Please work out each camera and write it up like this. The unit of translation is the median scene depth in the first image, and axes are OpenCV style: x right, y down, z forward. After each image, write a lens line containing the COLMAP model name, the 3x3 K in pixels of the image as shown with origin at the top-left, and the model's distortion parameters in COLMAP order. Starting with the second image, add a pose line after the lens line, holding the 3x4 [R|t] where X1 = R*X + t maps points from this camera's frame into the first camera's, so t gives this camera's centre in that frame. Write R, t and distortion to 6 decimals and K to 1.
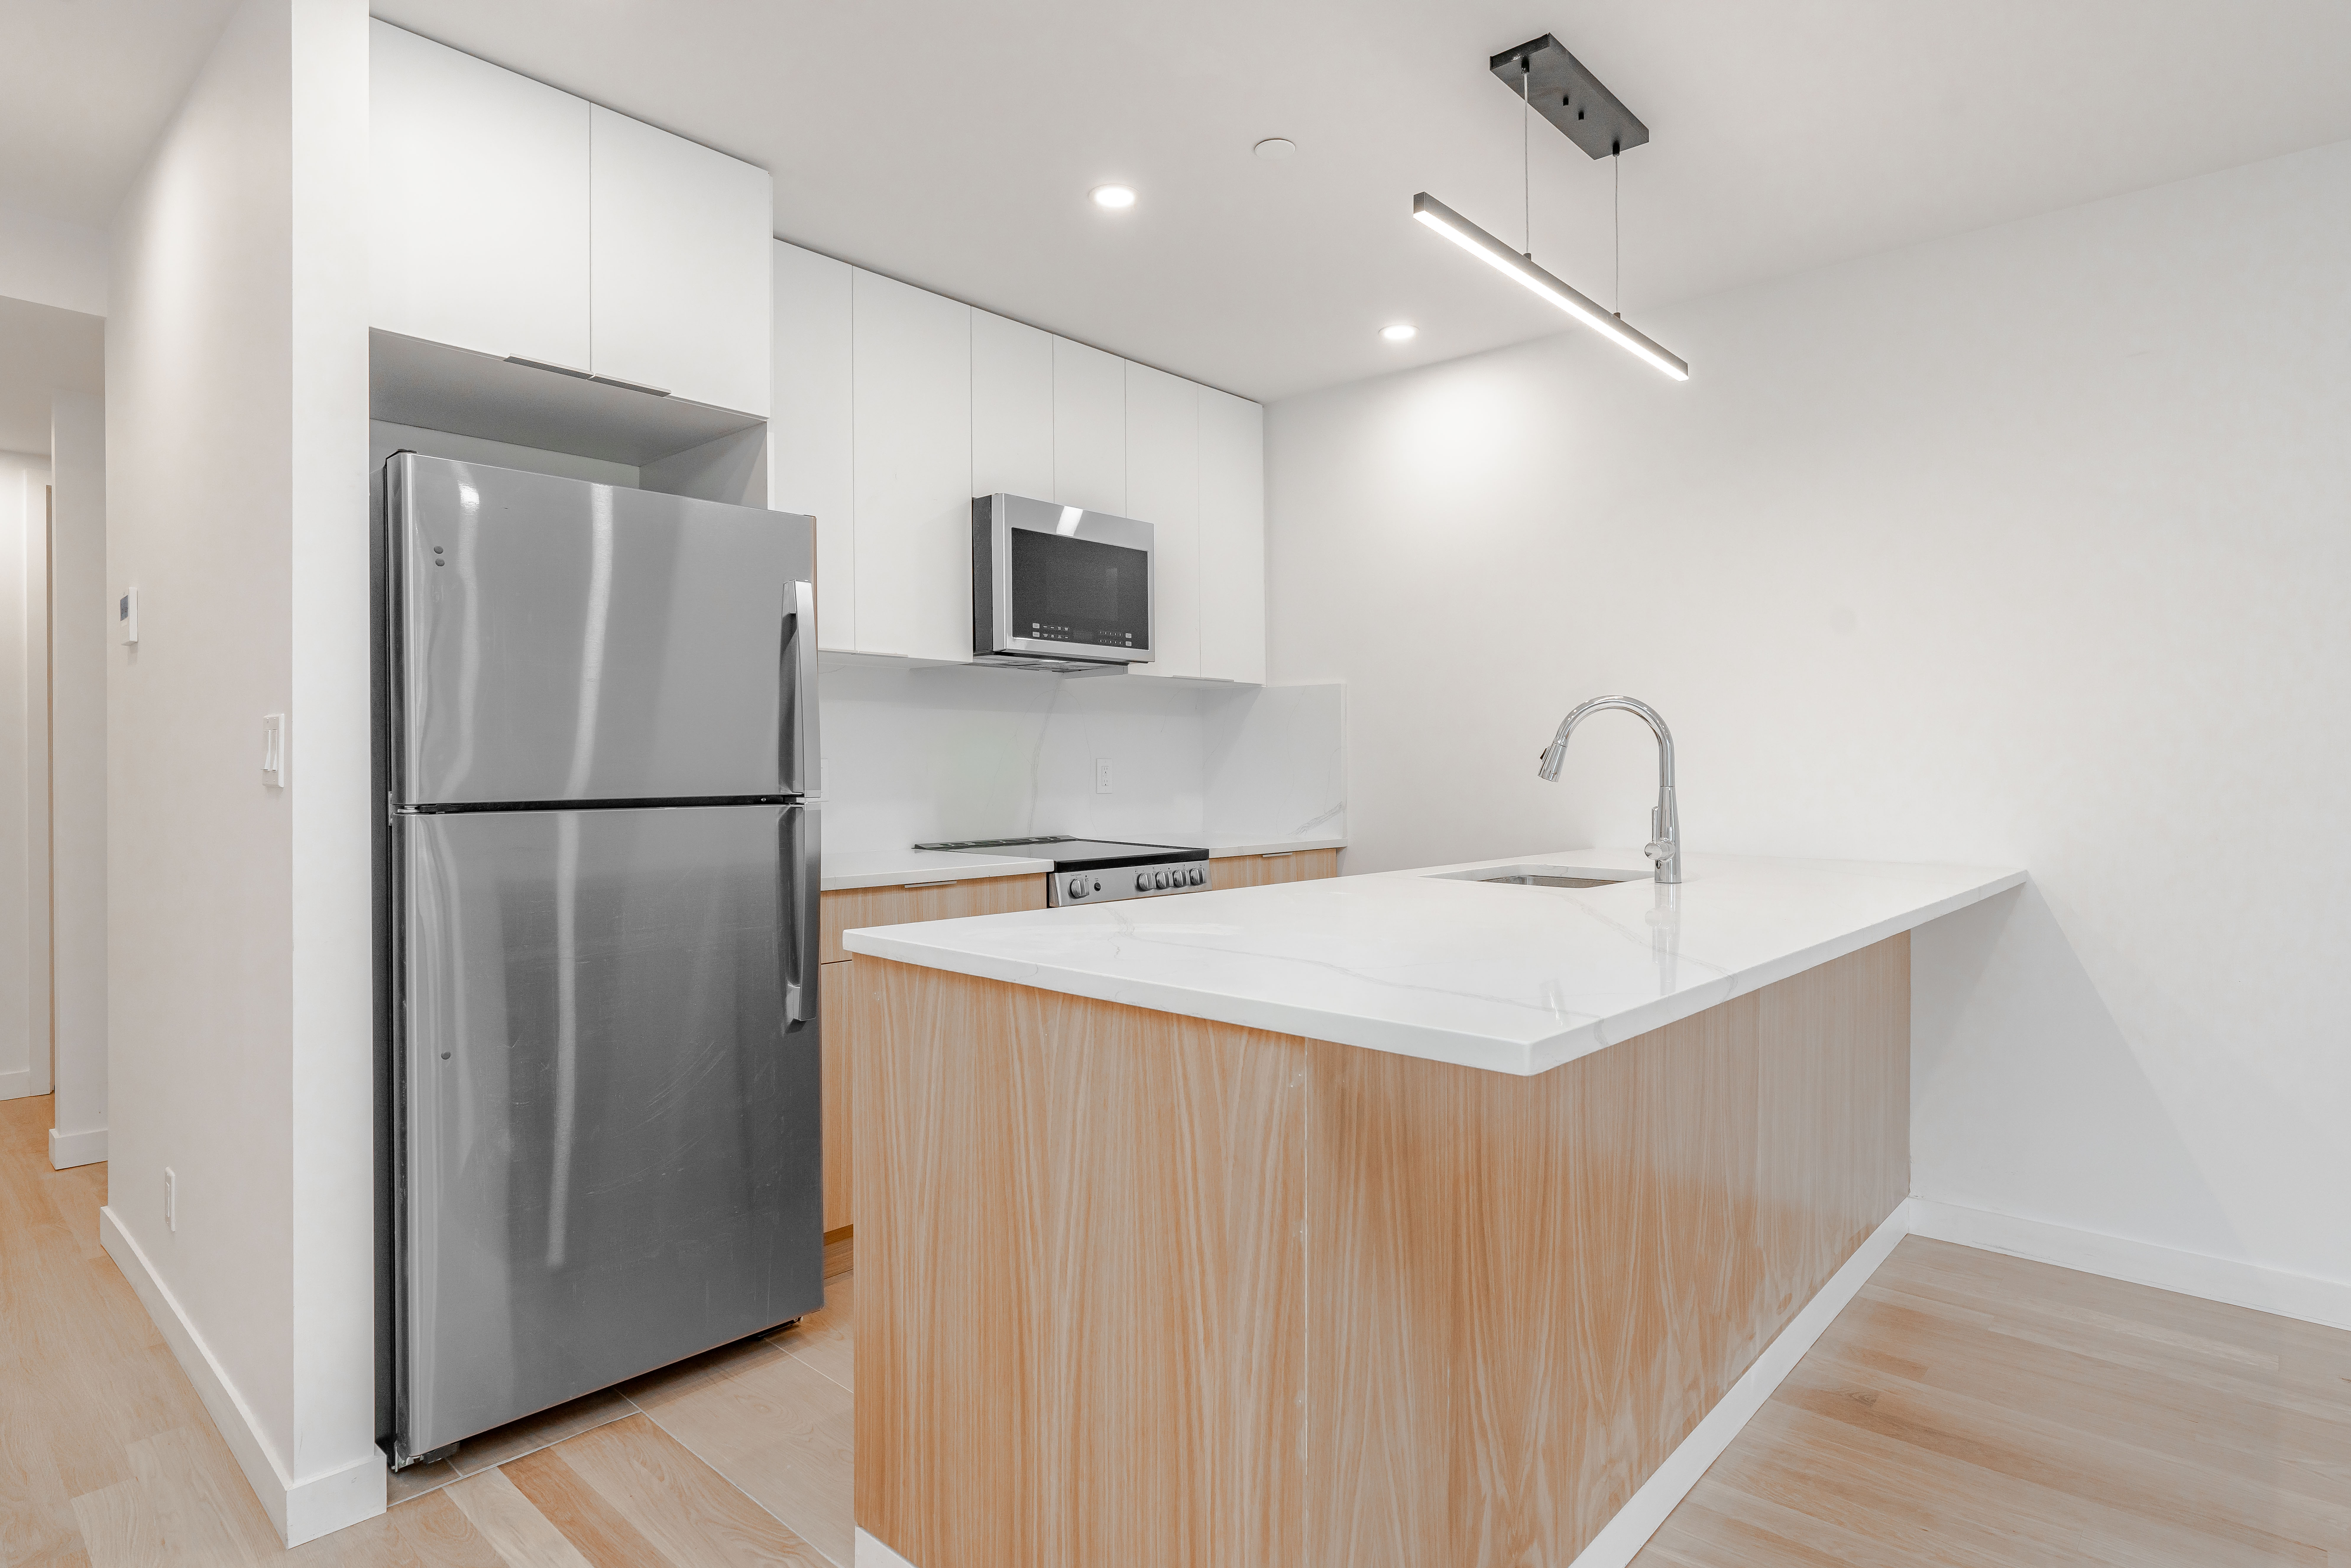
lens RADIAL K [[1257.8, 0, 1175.5], [0, 1257.8, 784.0], [0, 0, 1]] dist [0.000600, 0.000245]
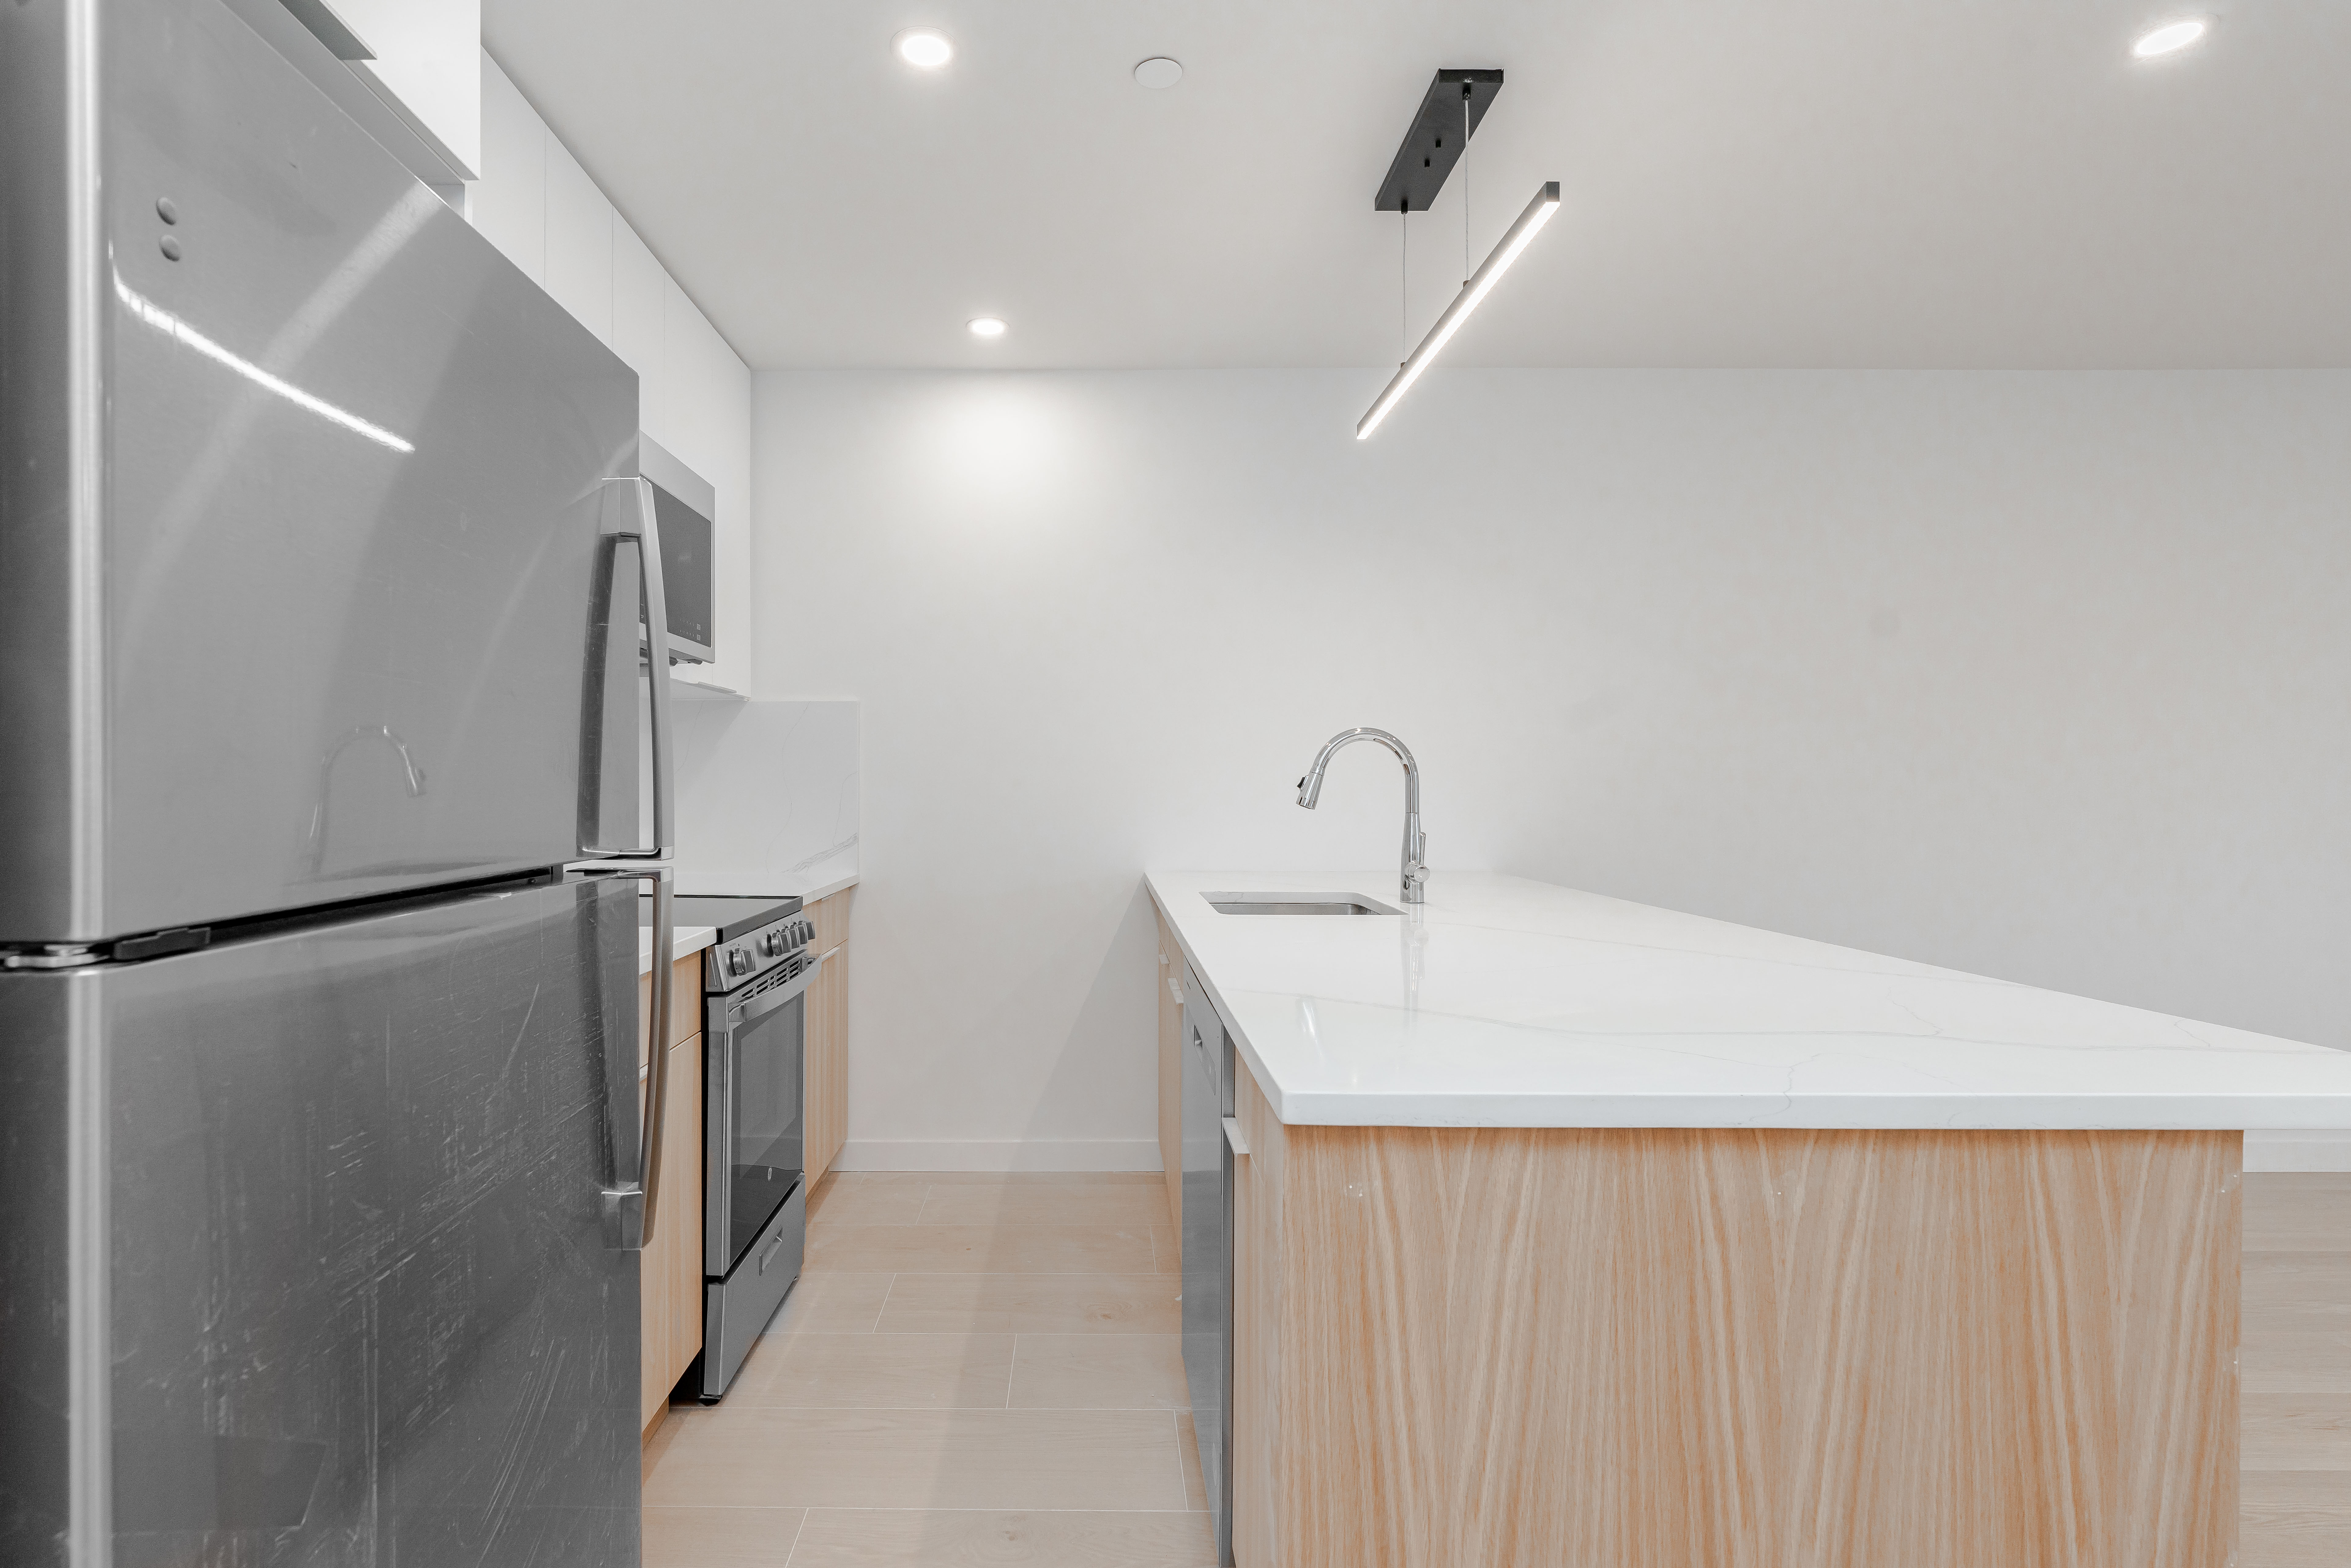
lens RADIAL K [[1164.9, 0, 1175.5], [0, 1164.9, 784.0], [0, 0, 1]] dist [-0.002246, 0.001420]
pose [[0.741674, -0.001377, 0.670759, -0.789432], [0.012395, 0.999855, -0.011653, -0.026202], [-0.670646, 0.016957, 0.741584, 0.740086]]
